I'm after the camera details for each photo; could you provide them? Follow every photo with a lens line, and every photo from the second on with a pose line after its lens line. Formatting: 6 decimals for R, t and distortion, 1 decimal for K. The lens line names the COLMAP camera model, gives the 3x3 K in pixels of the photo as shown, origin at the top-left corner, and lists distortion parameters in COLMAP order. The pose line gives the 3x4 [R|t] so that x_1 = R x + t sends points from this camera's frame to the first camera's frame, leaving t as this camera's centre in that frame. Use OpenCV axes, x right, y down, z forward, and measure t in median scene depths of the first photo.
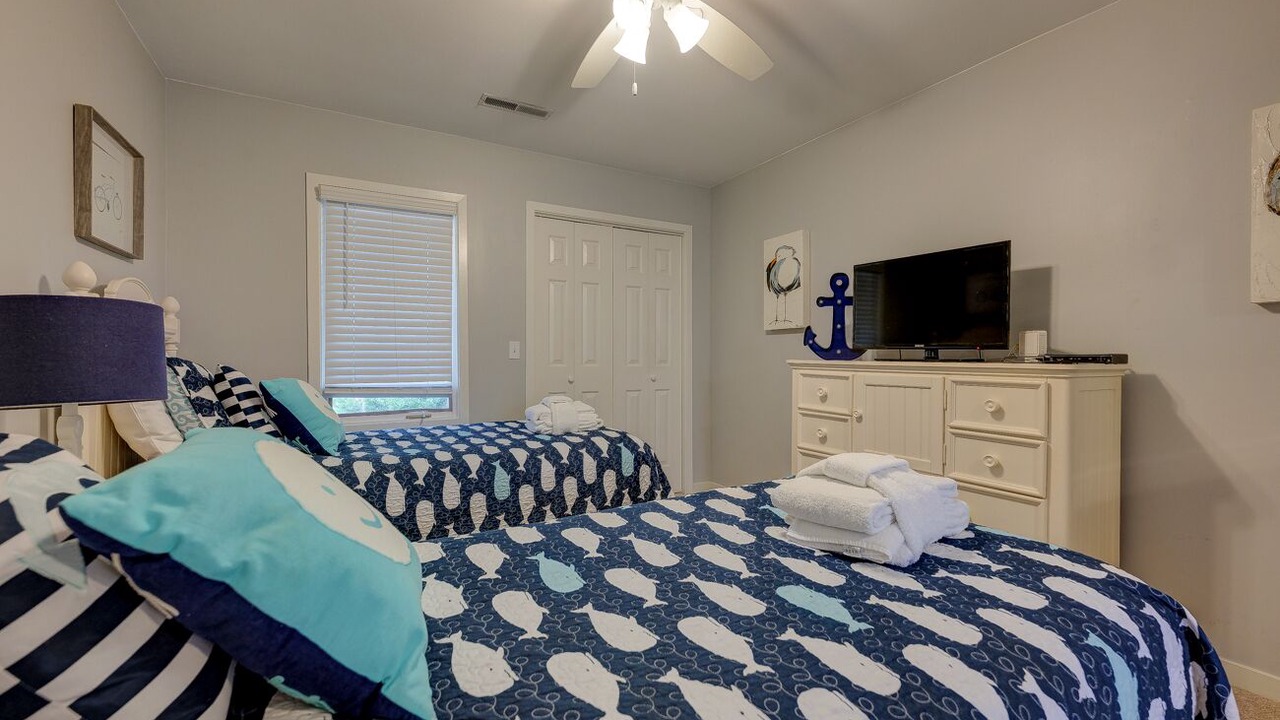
lens RADIAL K [[525.4, 0, 640.0], [0, 525.4, 360.0], [0, 0, 1]] dist [-0.000125, -0.000059]
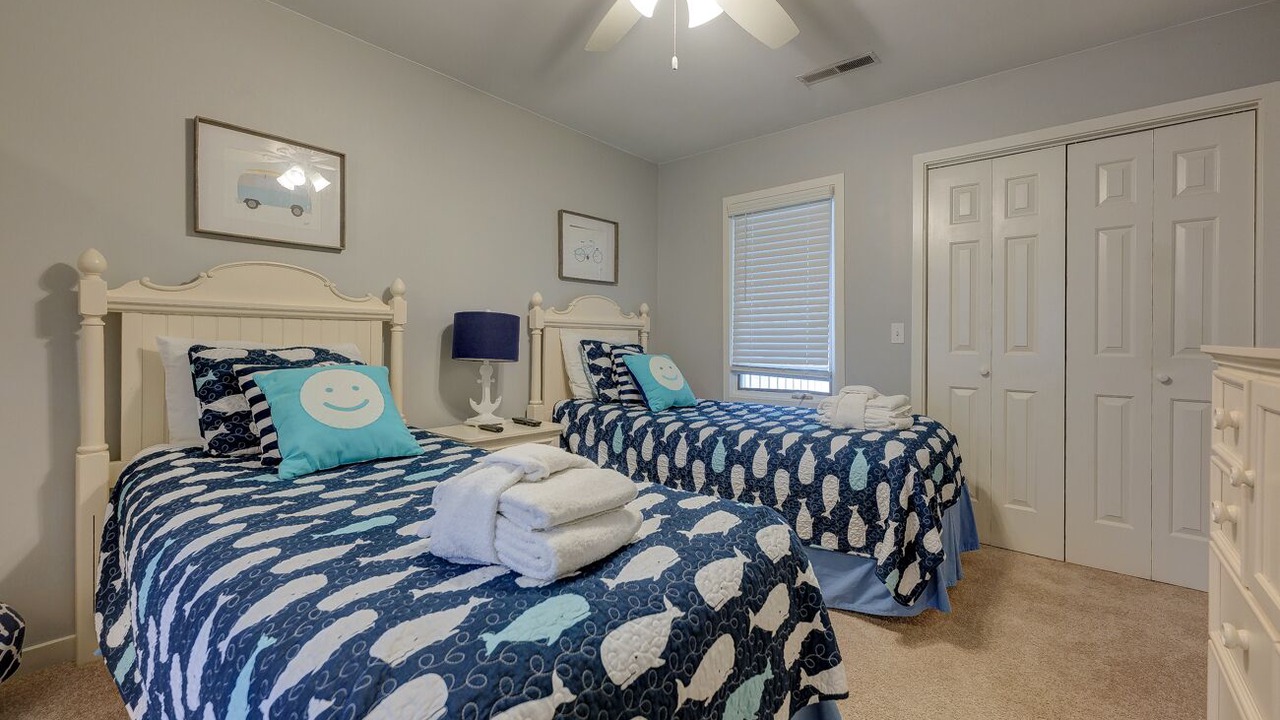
lens RADIAL K [[535.7, 0, 632.5], [0, 535.7, 341.8], [0, 0, 1]] dist [0.003005, -0.000018]
pose [[0.339484, 0.004925, -0.940599, 0.608099], [-0.007857, 0.999966, 0.002400, -0.003913], [0.940579, 0.006575, 0.339511, 0.389660]]
